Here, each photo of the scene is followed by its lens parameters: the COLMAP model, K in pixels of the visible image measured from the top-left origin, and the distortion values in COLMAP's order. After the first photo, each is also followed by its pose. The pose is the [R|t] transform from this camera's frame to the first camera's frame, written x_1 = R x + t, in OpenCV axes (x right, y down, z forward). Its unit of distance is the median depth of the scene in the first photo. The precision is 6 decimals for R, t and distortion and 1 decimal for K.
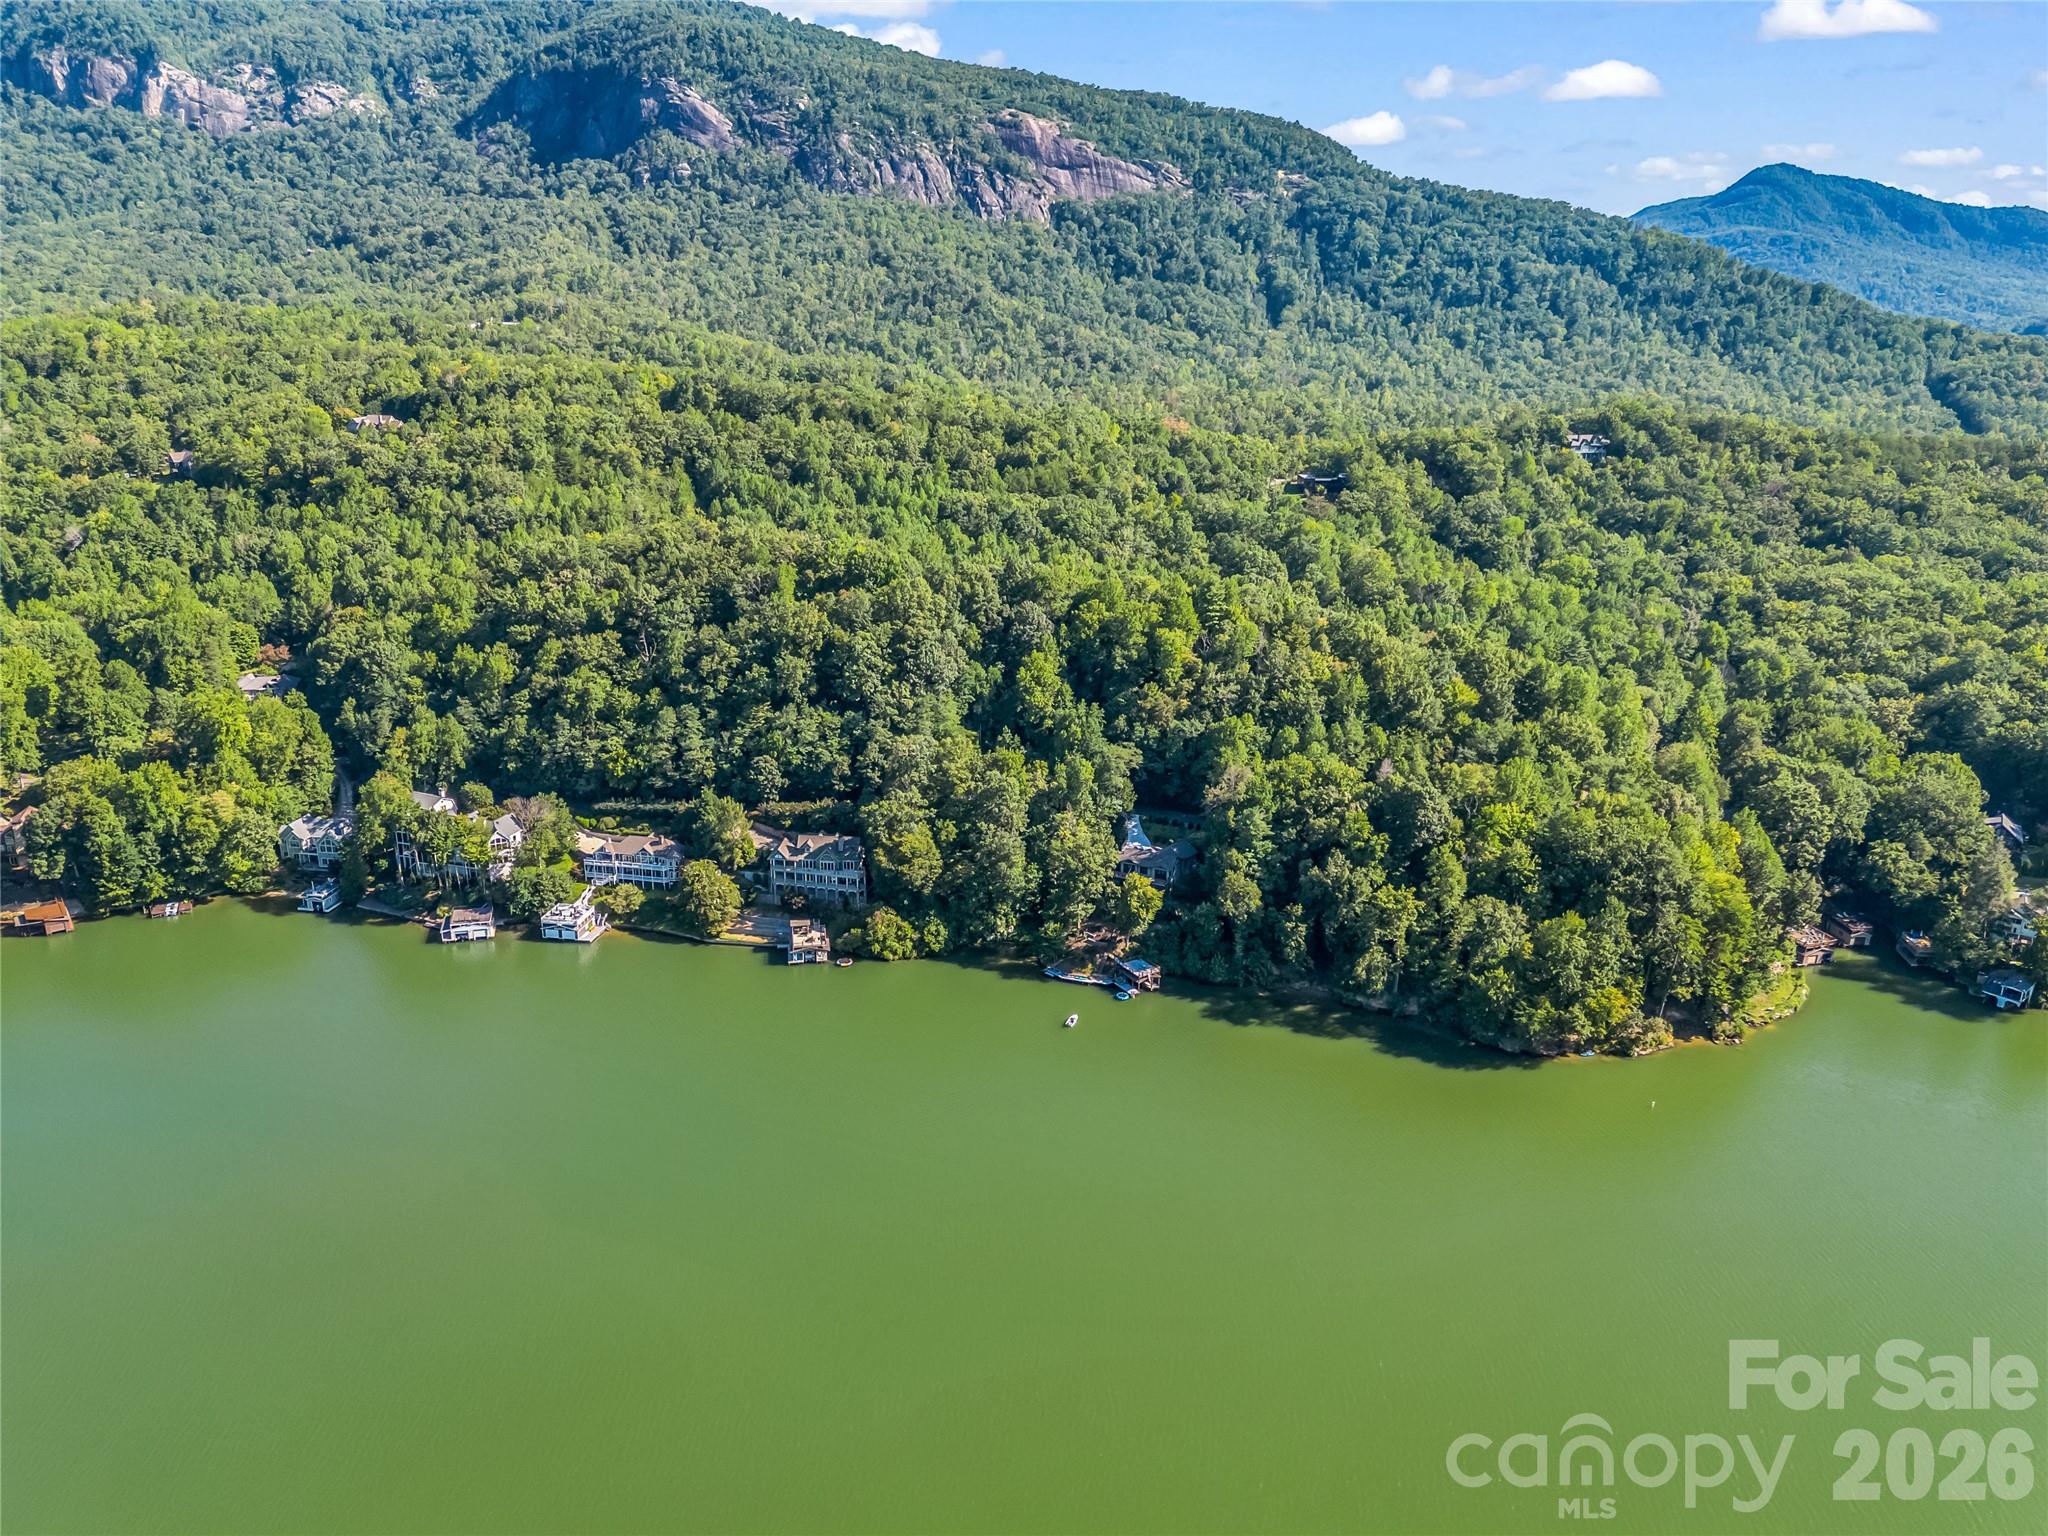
lens RADIAL K [[1465.3, 0, 1034.0], [0, 1465.3, 776.9], [0, 0, 1]] dist [0.051083, -0.034611]
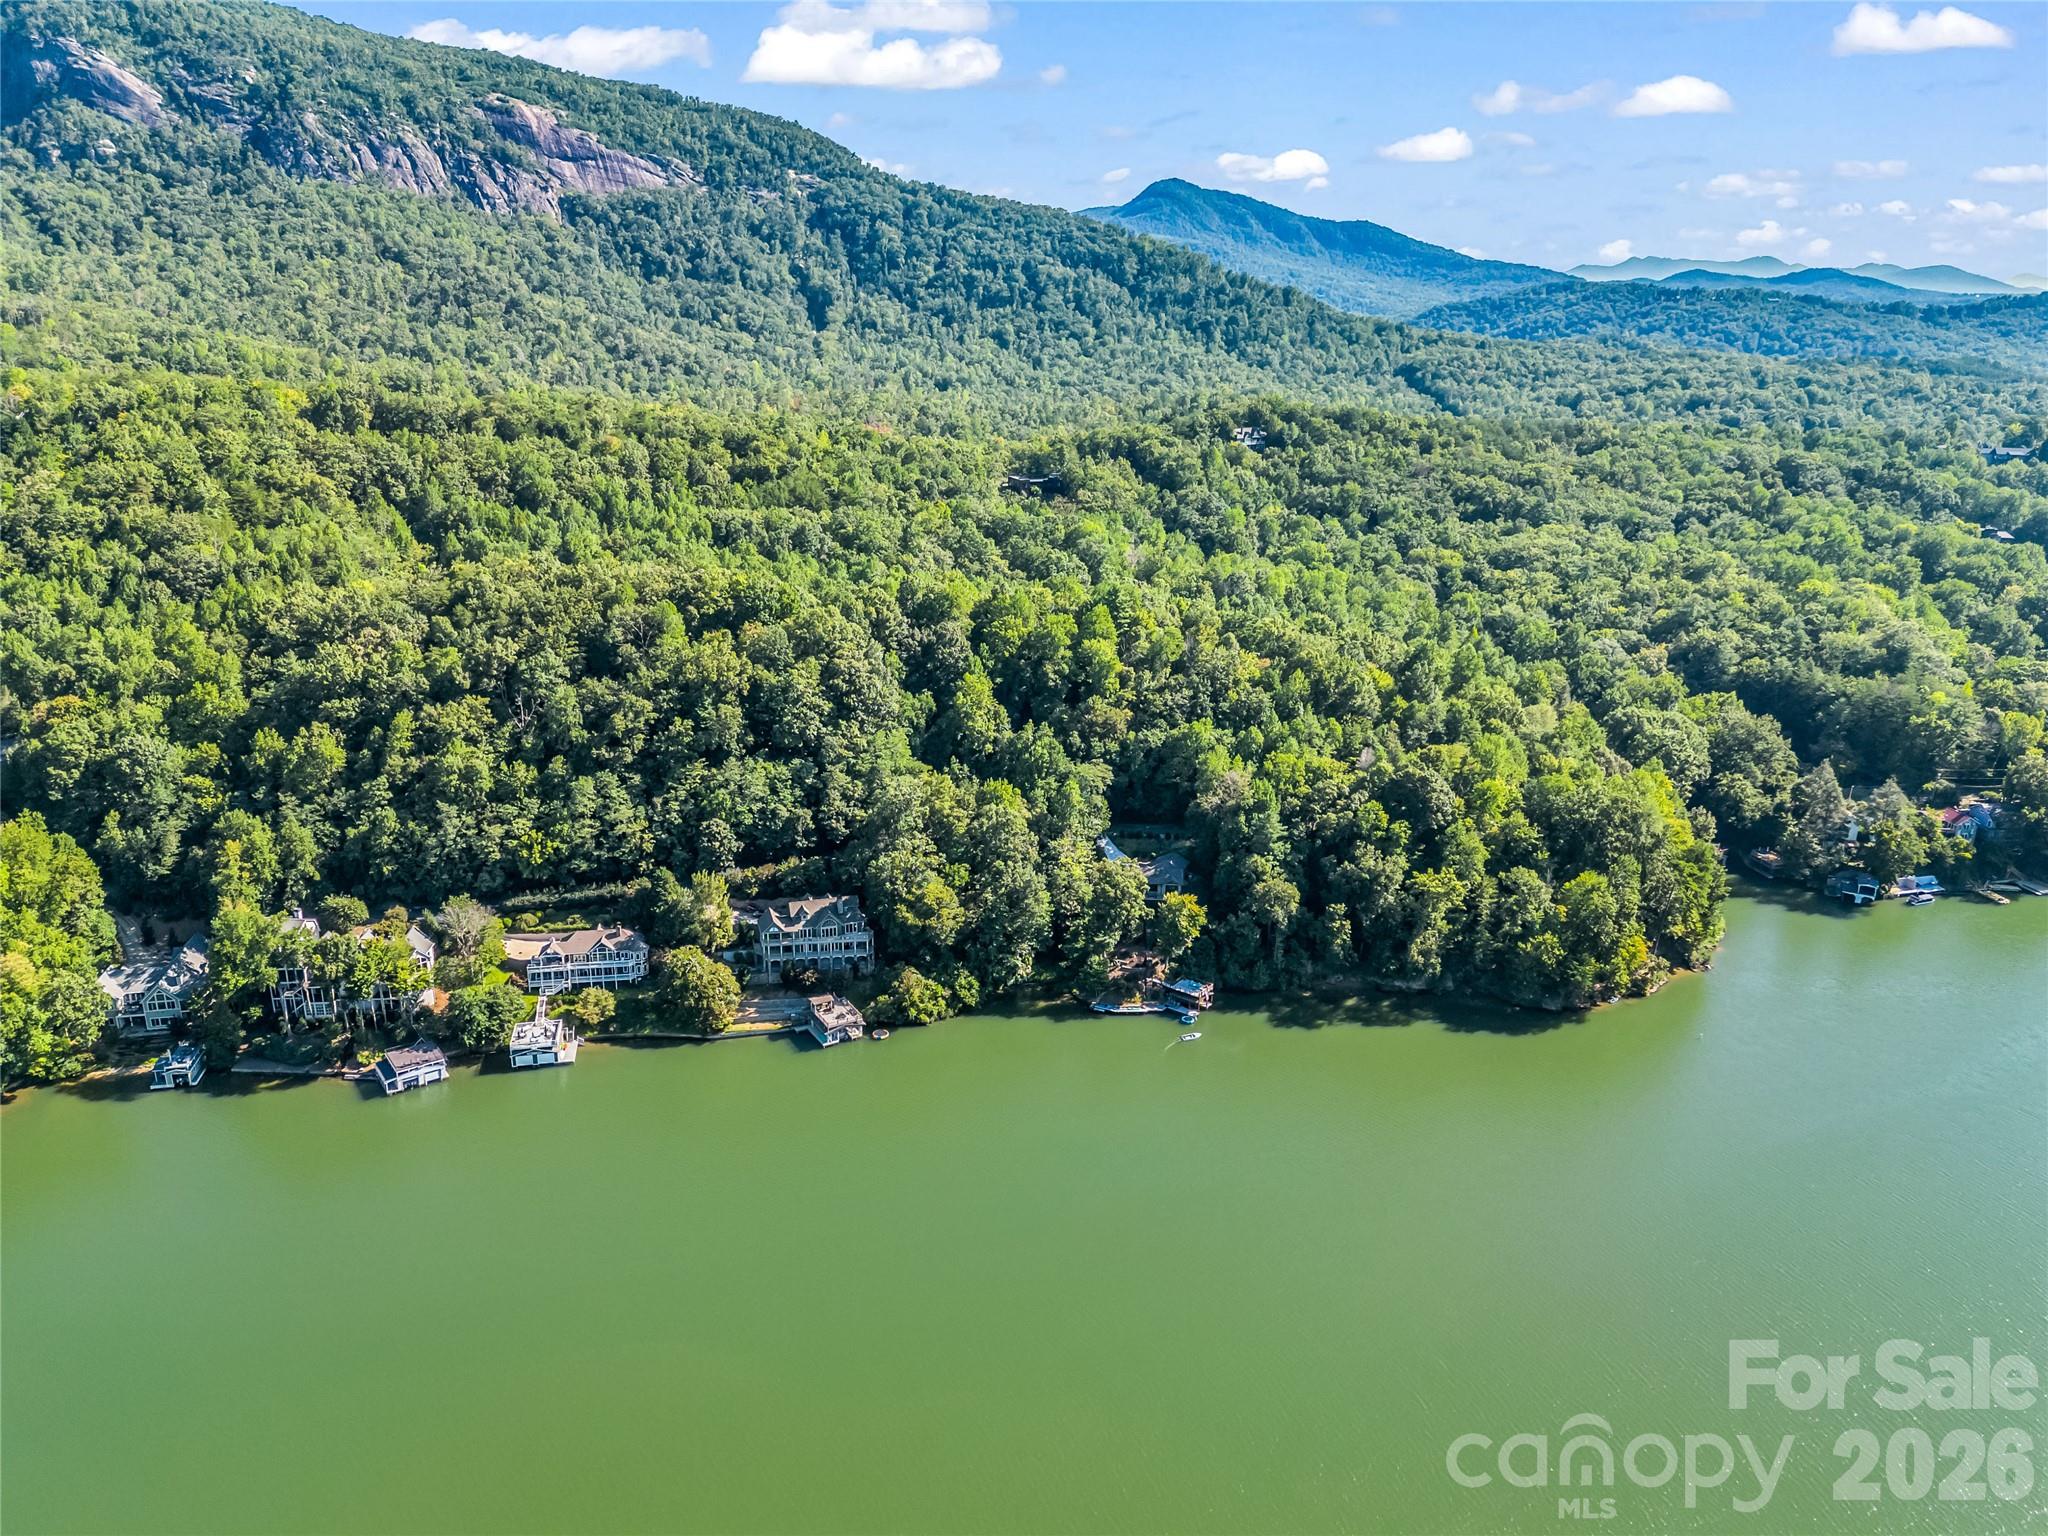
lens RADIAL K [[1465.3, 0, 1030.4], [0, 1465.3, 768.7], [0, 0, 1]] dist [0.051083, -0.034611]
pose [[0.935362, -0.111354, 0.335706, -0.268198], [0.112818, 0.993499, 0.015206, -0.032771], [-0.335217, 0.023650, 0.941844, 0.089125]]
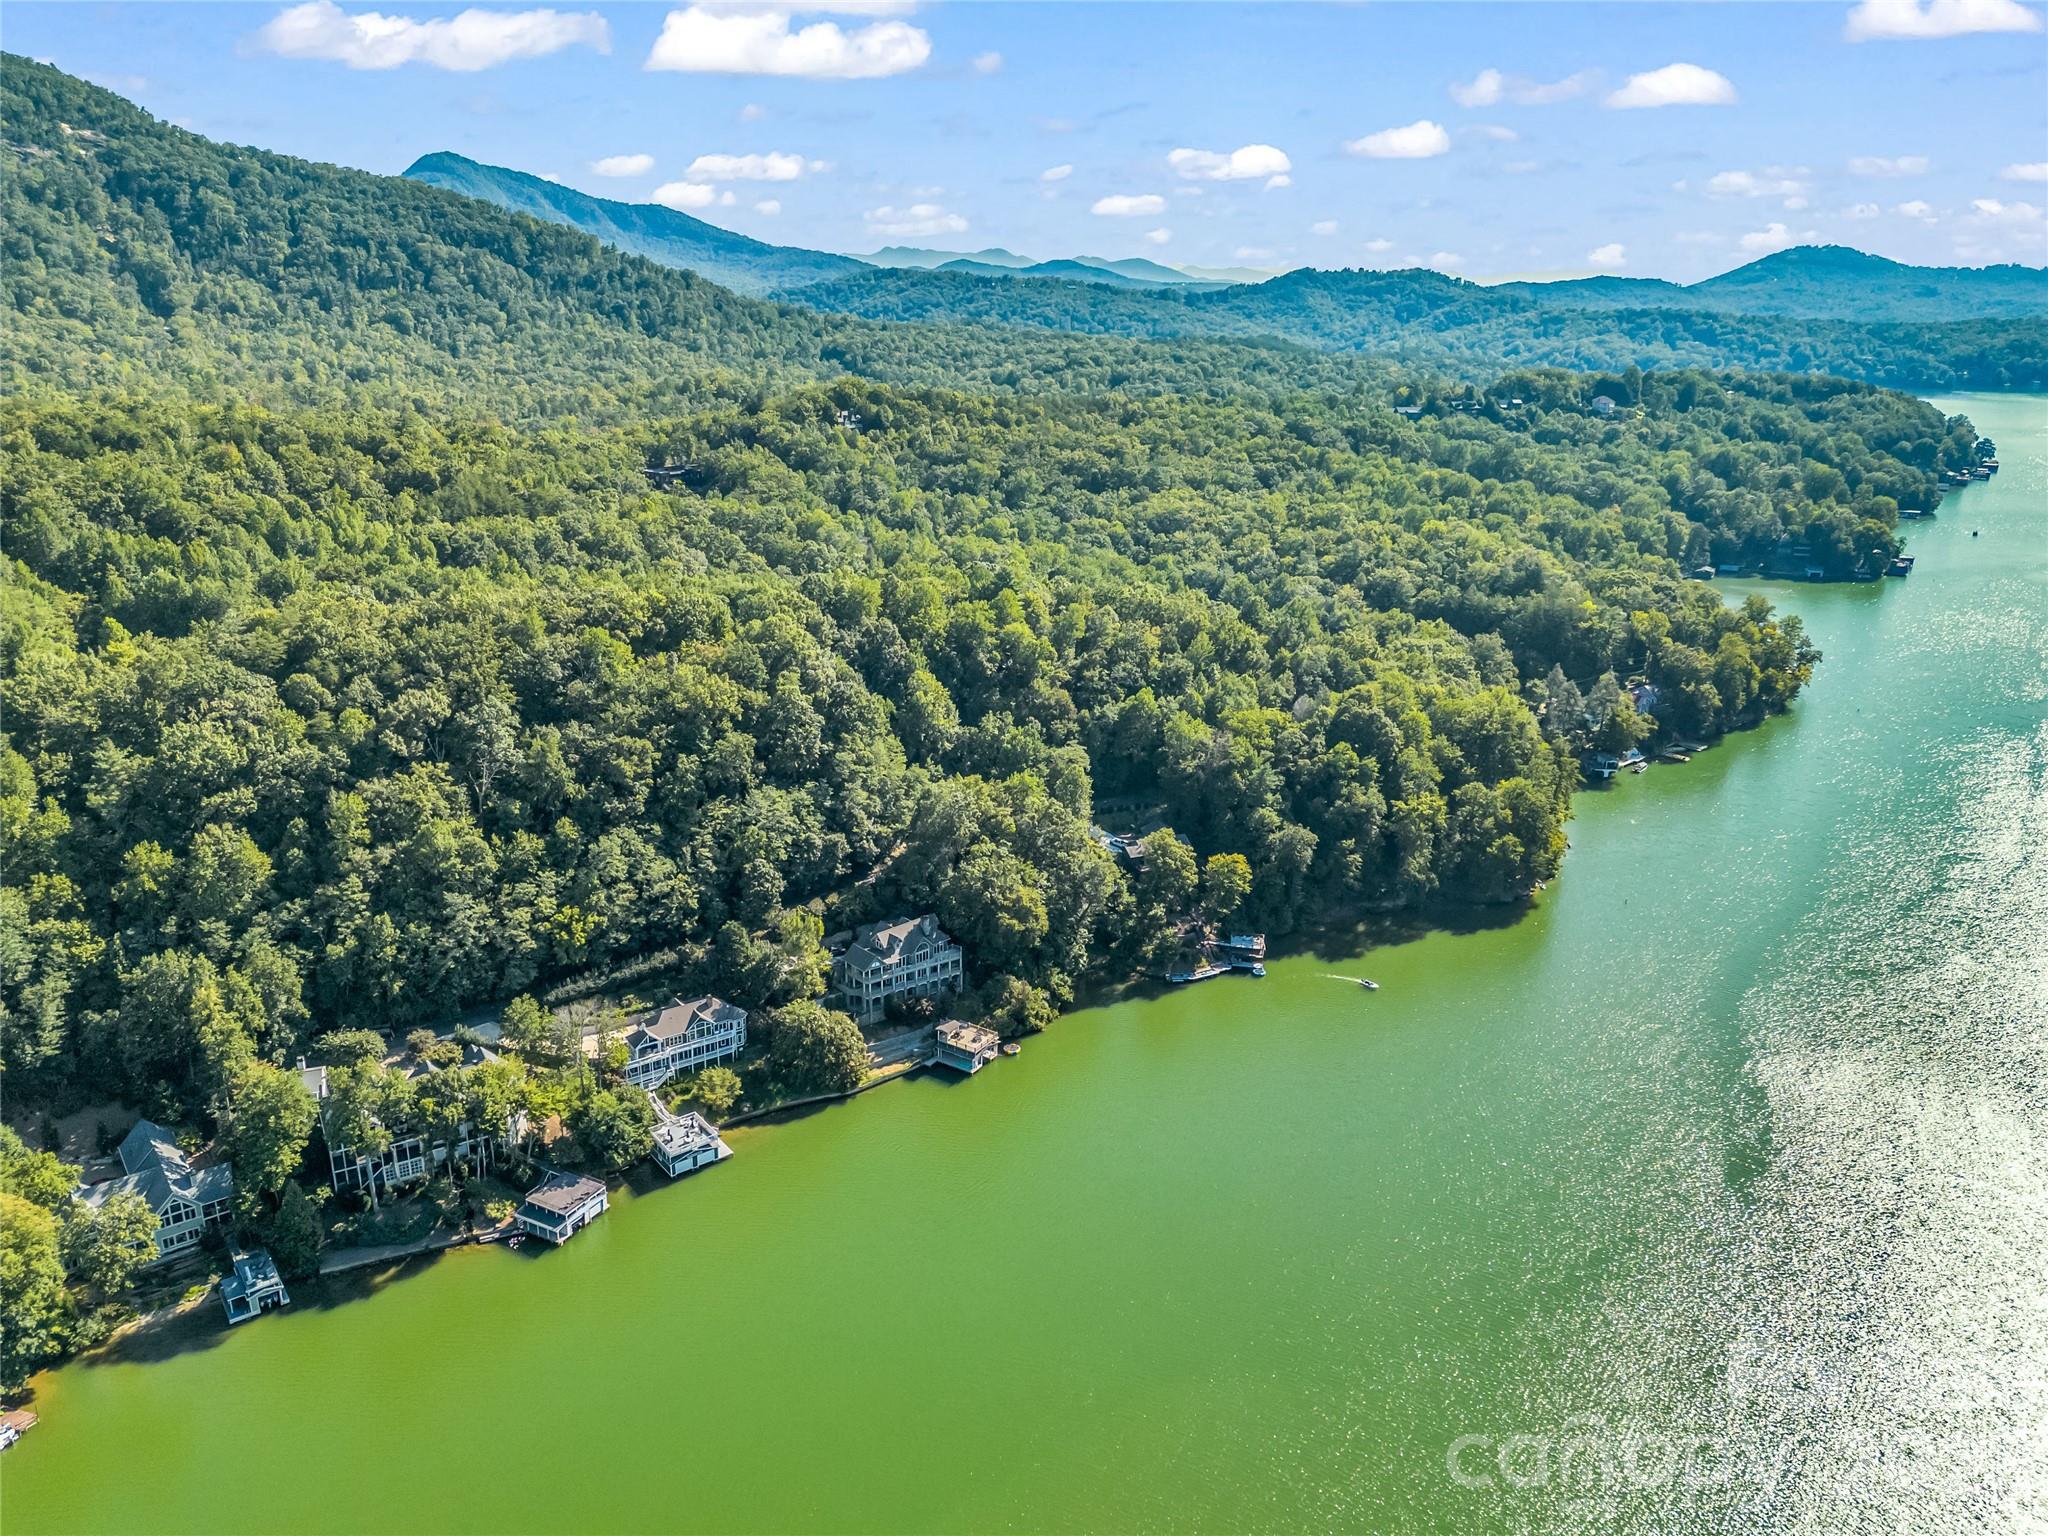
lens RADIAL K [[1465.3, 0, 1028.1], [0, 1465.3, 759.9], [0, 0, 1]] dist [0.051083, -0.034611]
pose [[0.681638, -0.230134, 0.694556, -0.558584], [0.229923, 0.968535, 0.095266, -0.097438], [-0.694625, 0.094757, 0.713104, 0.291117]]
